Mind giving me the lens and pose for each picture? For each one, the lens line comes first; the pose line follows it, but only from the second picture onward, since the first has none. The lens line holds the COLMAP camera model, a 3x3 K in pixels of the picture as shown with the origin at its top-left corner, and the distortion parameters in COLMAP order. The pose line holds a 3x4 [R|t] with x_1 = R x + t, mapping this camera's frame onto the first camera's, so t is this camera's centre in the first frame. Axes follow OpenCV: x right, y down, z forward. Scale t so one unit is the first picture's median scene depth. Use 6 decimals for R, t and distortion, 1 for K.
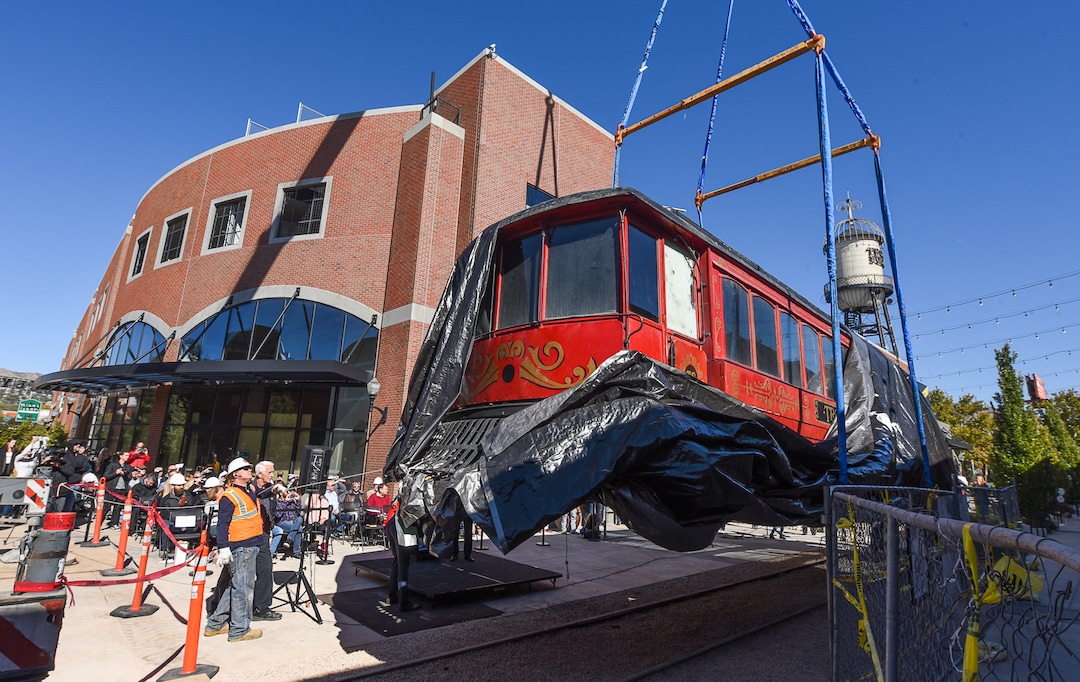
lens RADIAL K [[530.1, 0, 540.0], [0, 530.1, 341.0], [0, 0, 1]] dist [-0.032106, 0.000949]
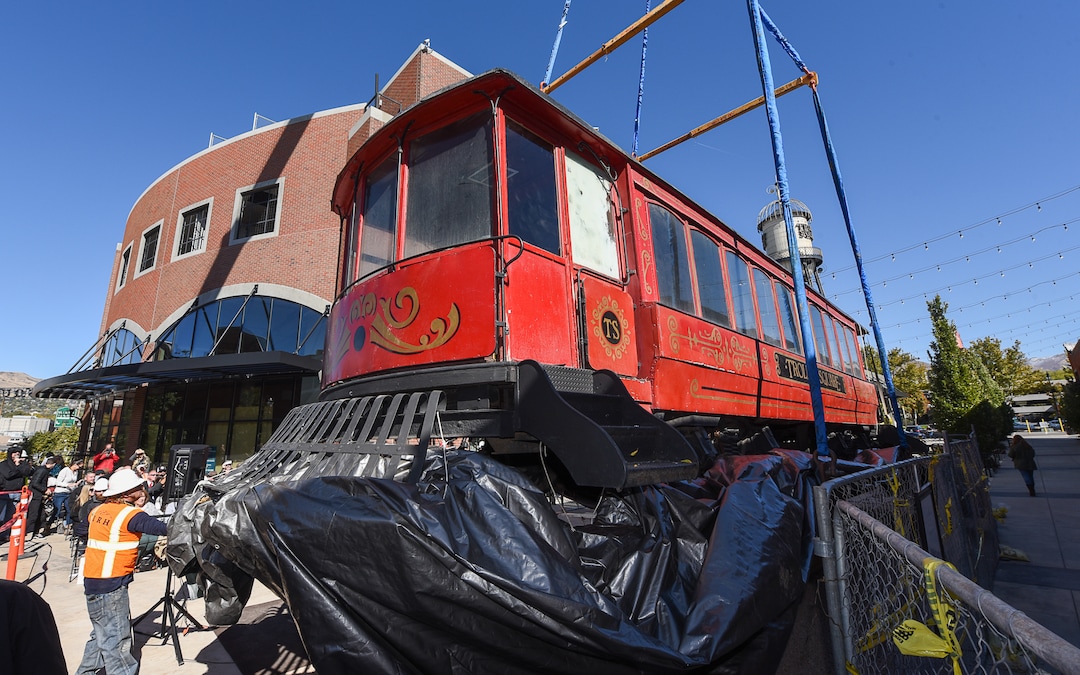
lens RADIAL K [[454.5, 0, 512.2], [0, 454.5, 328.9], [0, 0, 1]] dist [-0.037036, -0.000200]
pose [[0.997614, -0.067615, -0.013937, 0.070672], [0.067627, 0.997711, 0.000417, 0.027155], [0.013877, -0.001359, 0.999903, 0.165497]]
